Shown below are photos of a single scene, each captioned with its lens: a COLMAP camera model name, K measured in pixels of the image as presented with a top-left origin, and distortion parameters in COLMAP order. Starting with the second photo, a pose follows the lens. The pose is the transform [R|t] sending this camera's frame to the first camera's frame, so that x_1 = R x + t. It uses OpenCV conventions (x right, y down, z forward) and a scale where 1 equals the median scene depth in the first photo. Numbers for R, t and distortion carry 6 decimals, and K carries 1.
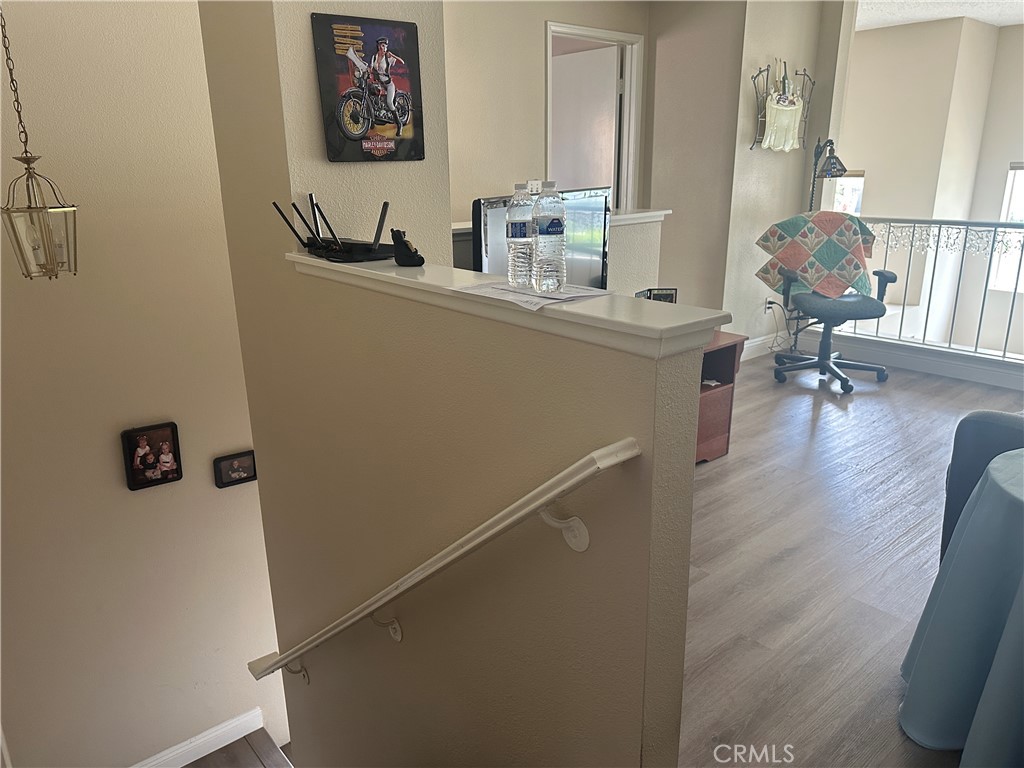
lens RADIAL K [[735.2, 0, 512.8], [0, 735.2, 380.3], [0, 0, 1]] dist [0.043294, 0.001607]
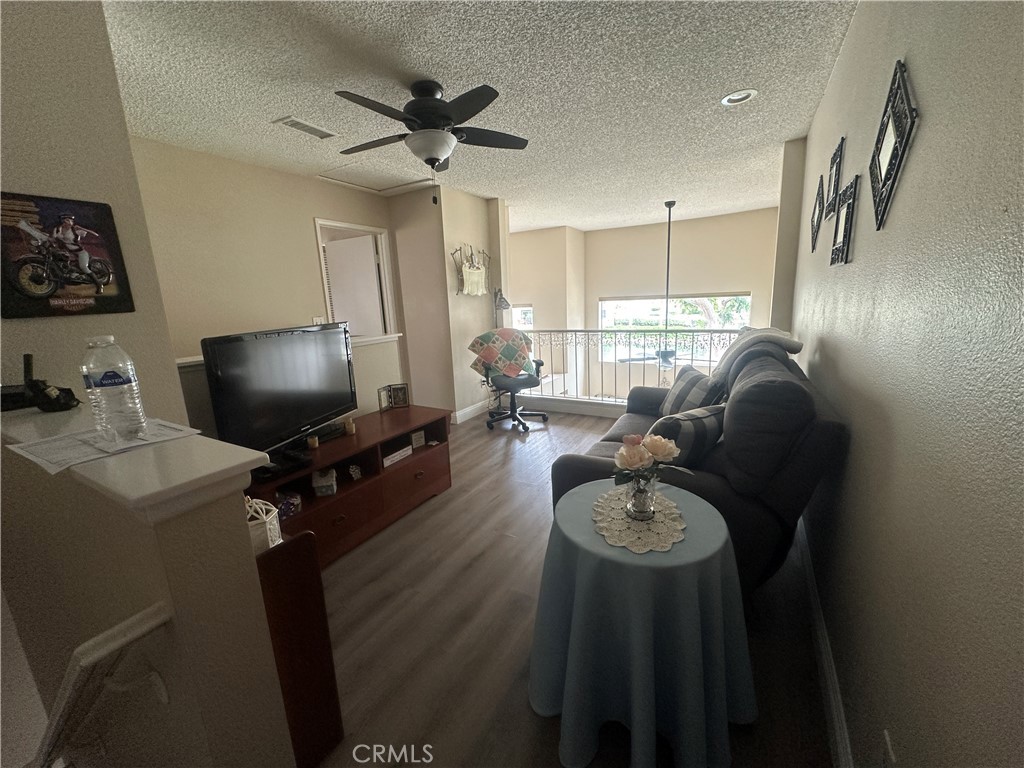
lens RADIAL K [[411.1, 0, 512.2], [0, 411.1, 385.8], [0, 0, 1]] dist [-0.001802, 0.000586]
pose [[0.943769, -0.098972, 0.315445, 0.126102], [0.125274, 0.990045, -0.064173, -0.029691], [-0.305953, 0.100082, 0.946772, 0.094960]]
